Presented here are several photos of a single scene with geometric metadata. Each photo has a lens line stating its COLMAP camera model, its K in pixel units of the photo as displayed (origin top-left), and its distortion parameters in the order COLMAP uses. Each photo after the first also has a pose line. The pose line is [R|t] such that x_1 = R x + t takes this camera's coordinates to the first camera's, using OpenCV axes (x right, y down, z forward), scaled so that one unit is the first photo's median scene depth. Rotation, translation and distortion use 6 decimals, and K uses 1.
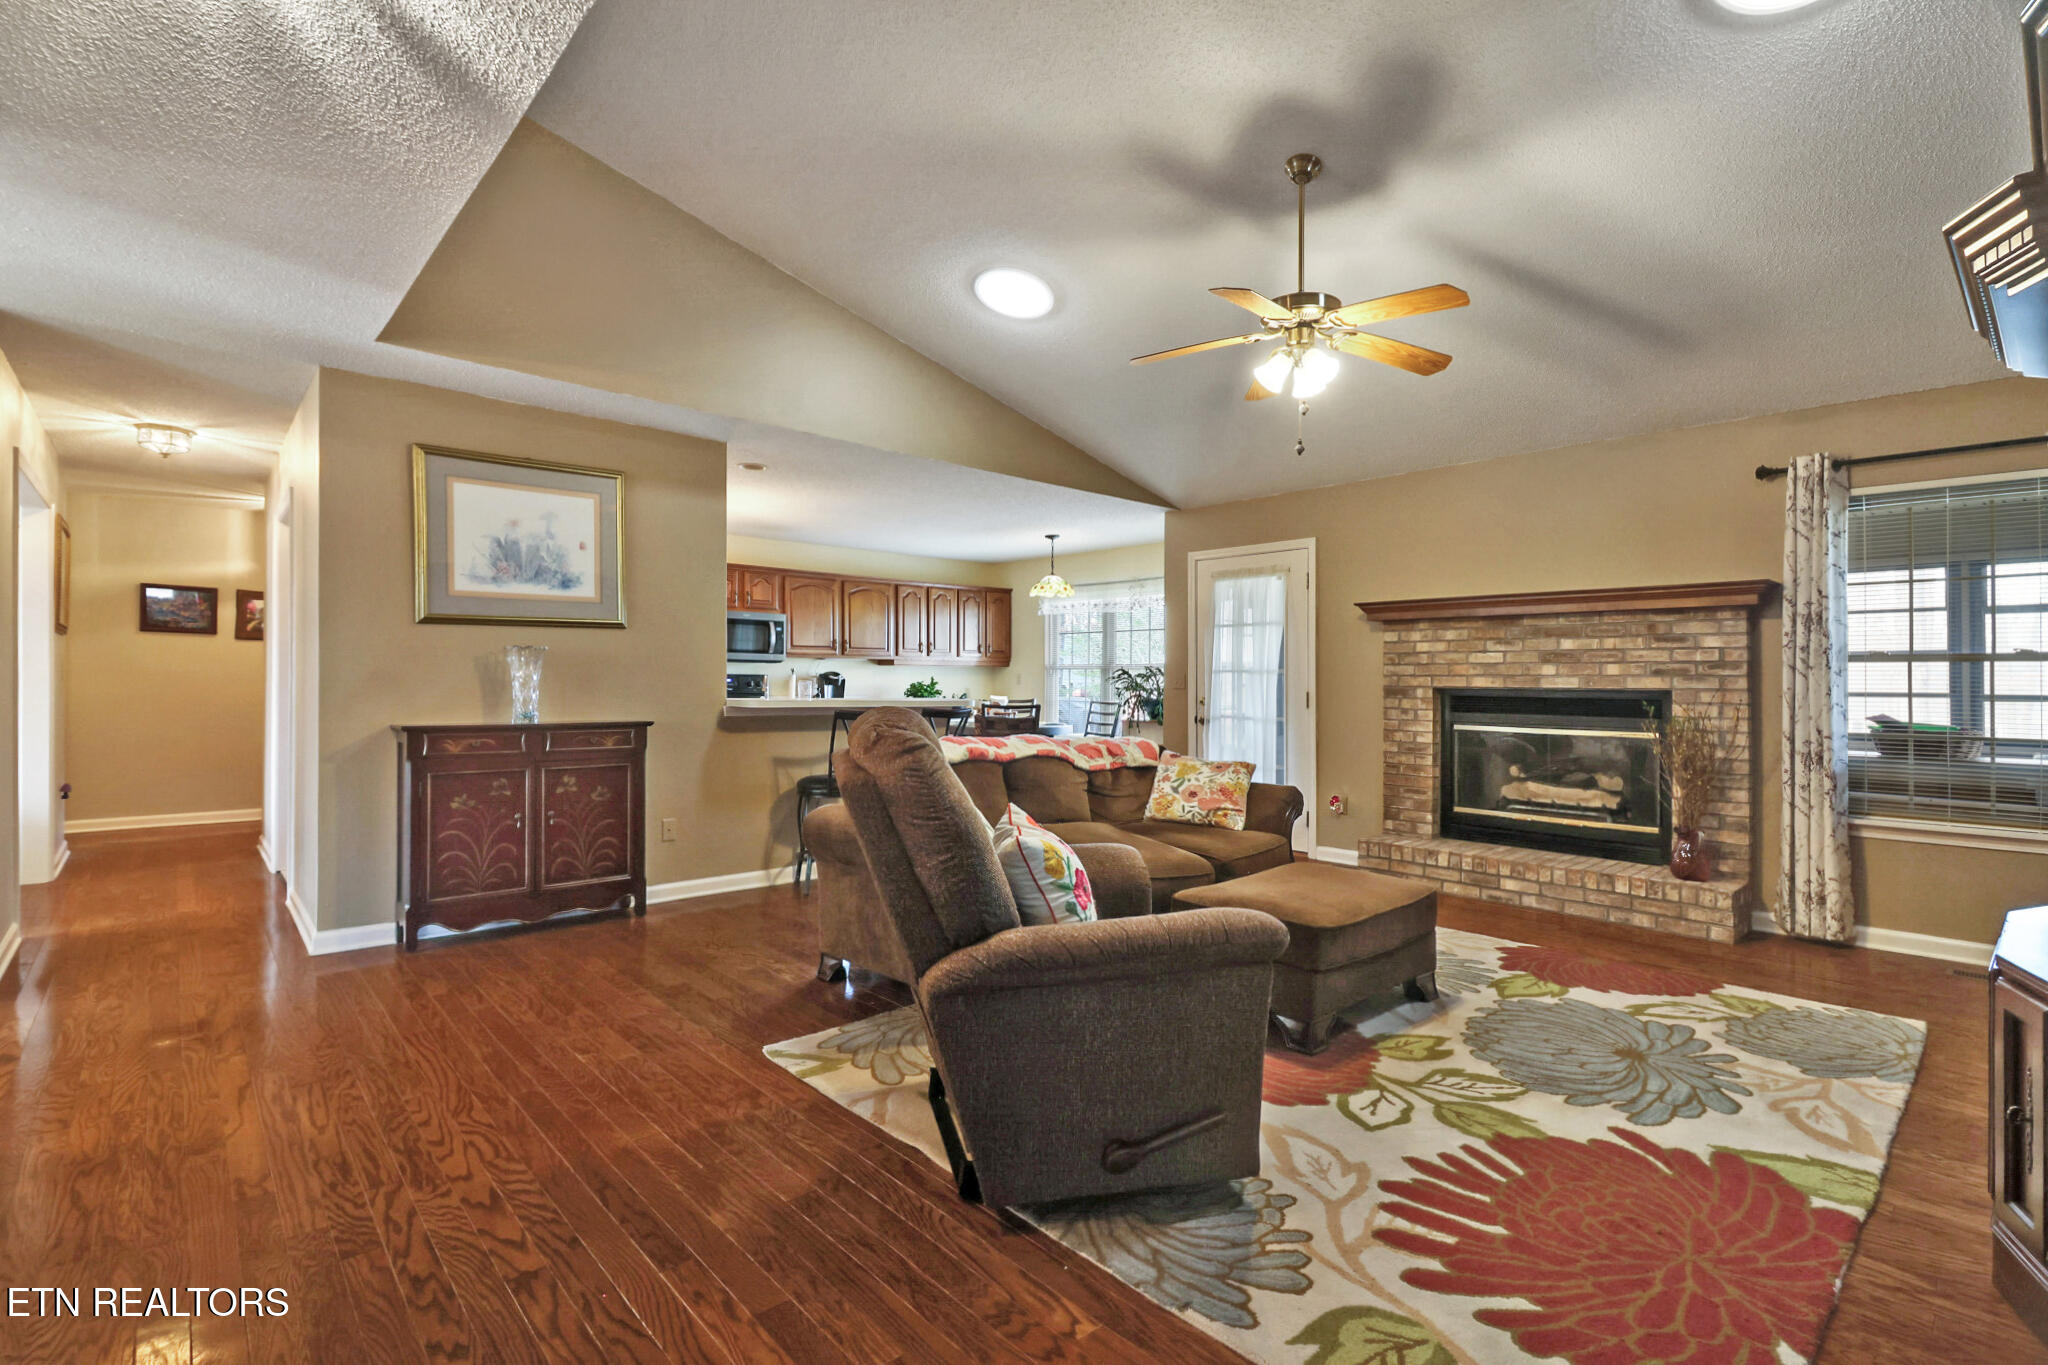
lens RADIAL K [[948.2, 0, 1017.8], [0, 948.2, 684.6], [0, 0, 1]] dist [0.000321, -0.008448]
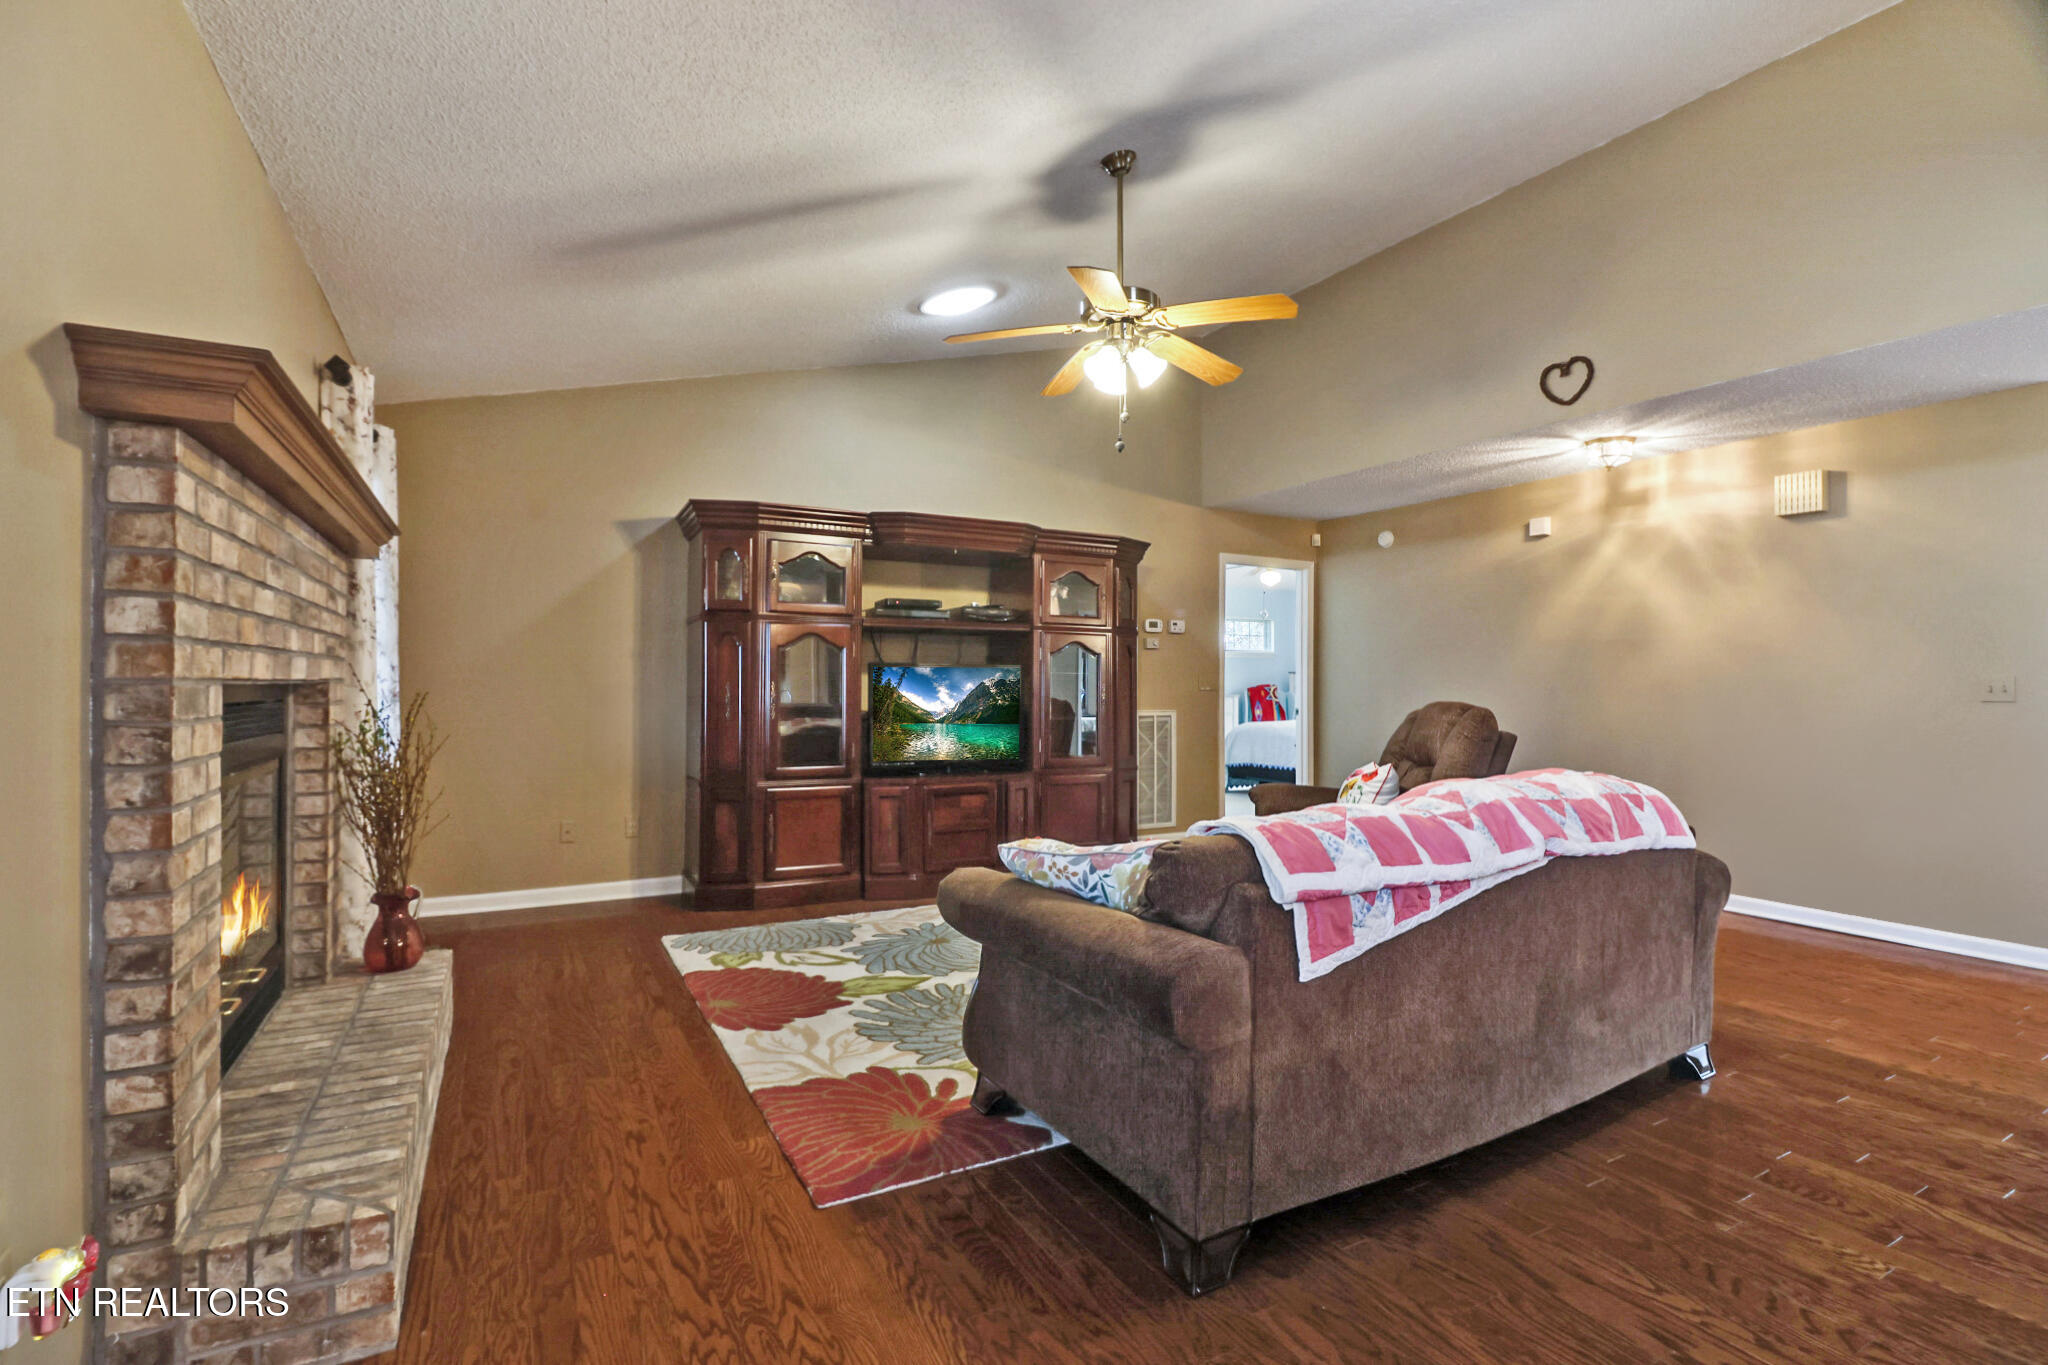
lens RADIAL K [[926.9, 0, 1015.5], [0, 926.9, 686.5], [0, 0, 1]] dist [0.000458, -0.014431]
pose [[-0.972597, -0.015953, 0.231948, 0.177414], [-0.015491, 0.999873, 0.003814, -0.000586], [-0.231980, 0.000117, -0.972721, 1.913311]]
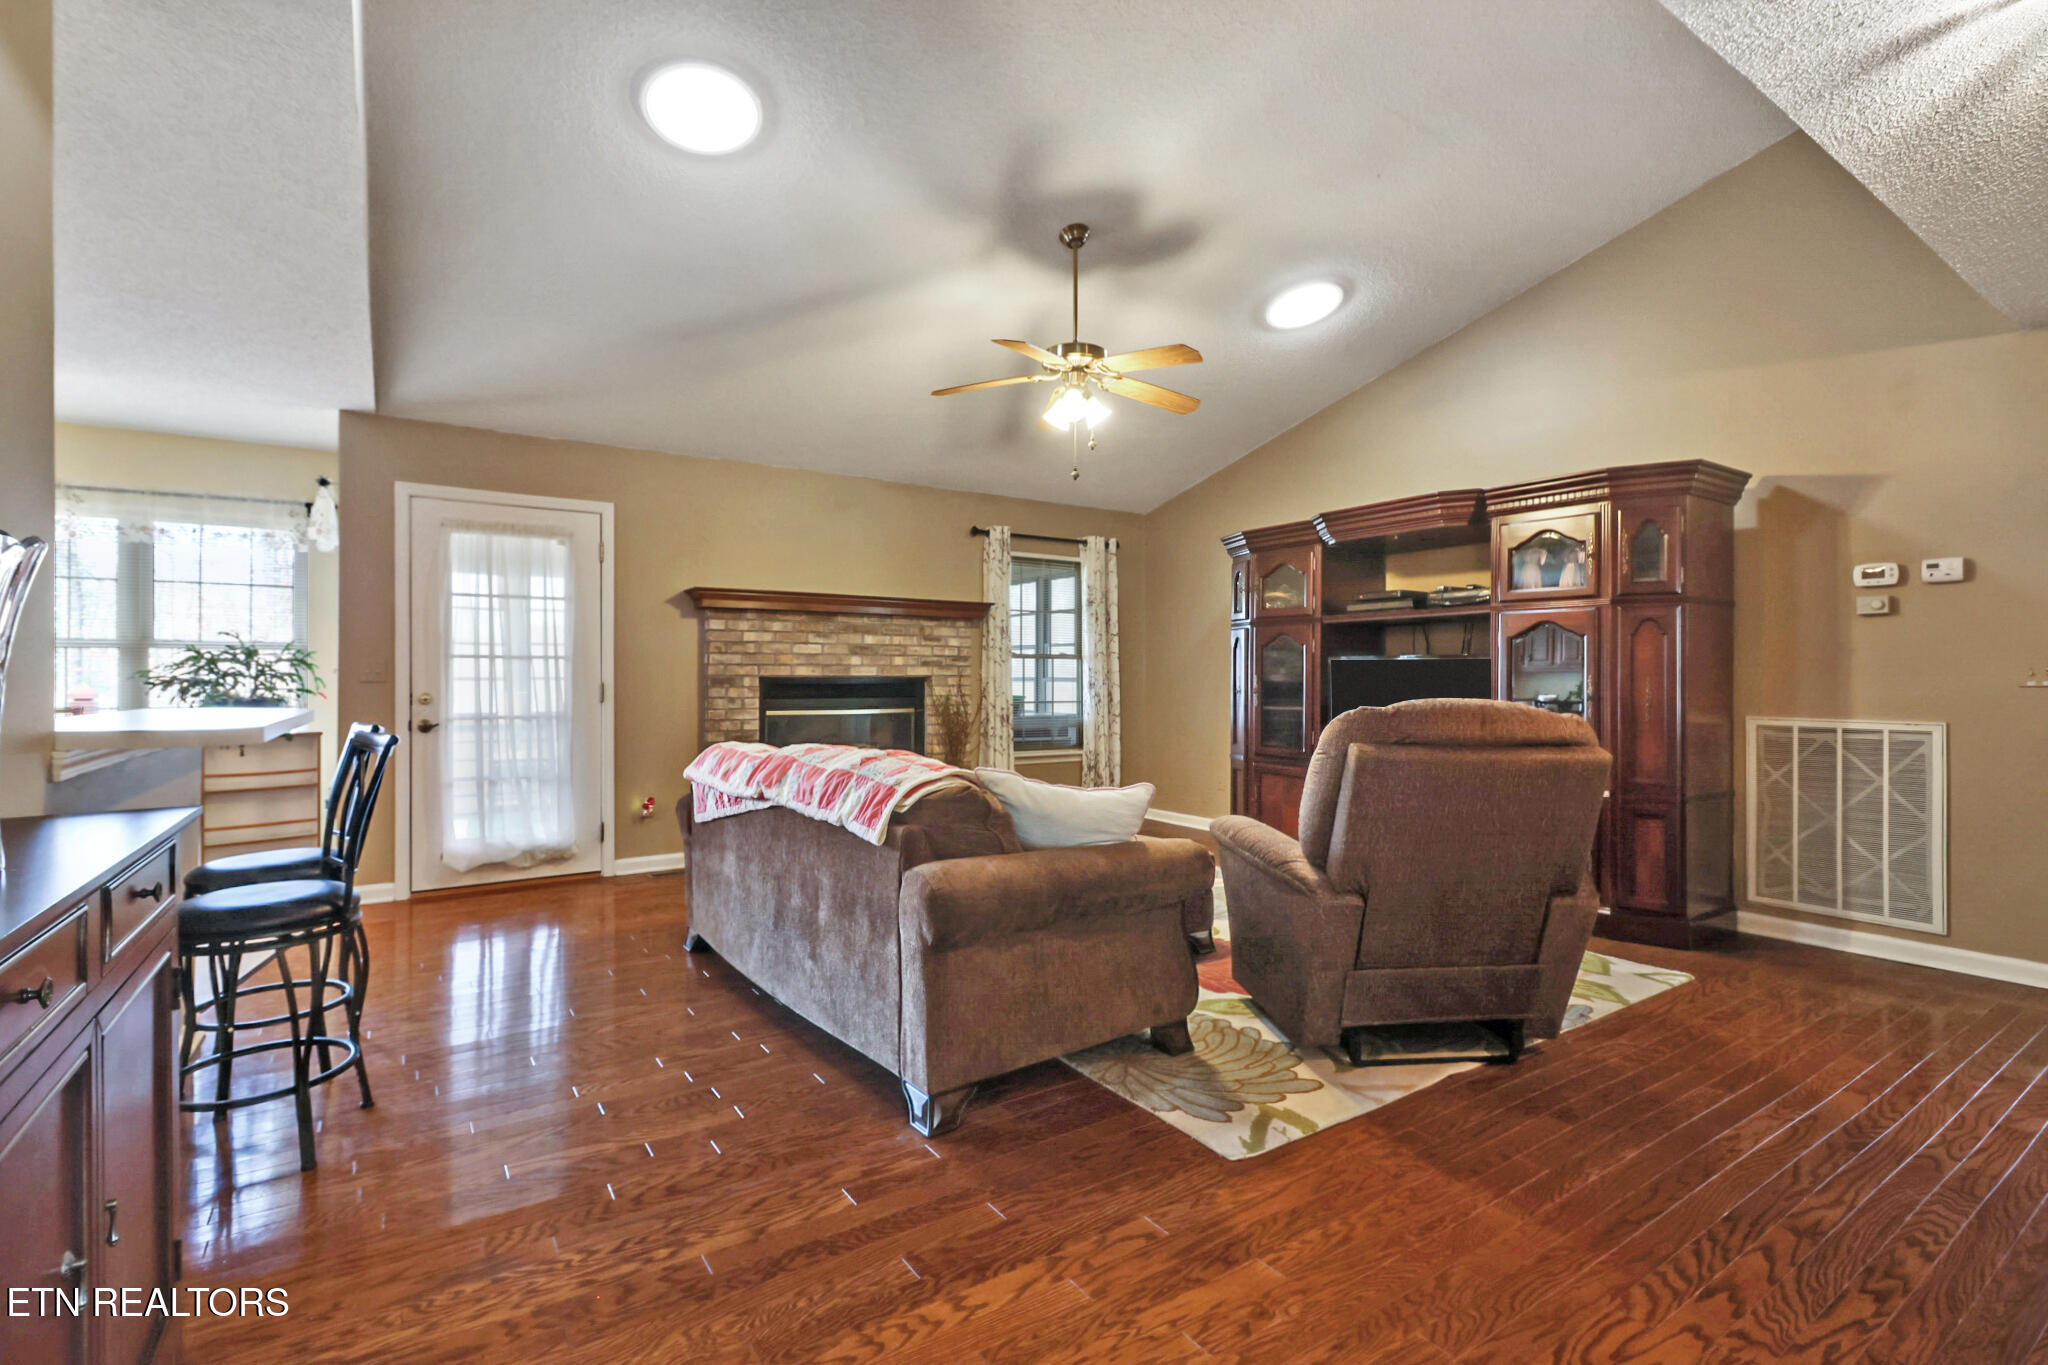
lens RADIAL K [[971.2, 0, 1028.3], [0, 971.2, 666.7], [0, 0, 1]] dist [-0.000445, -0.000824]
pose [[0.138700, 0.001143, 0.990334, -0.875203], [0.002431, 0.999996, -0.001495, -0.007568], [-0.990331, 0.002614, 0.138697, 0.866297]]
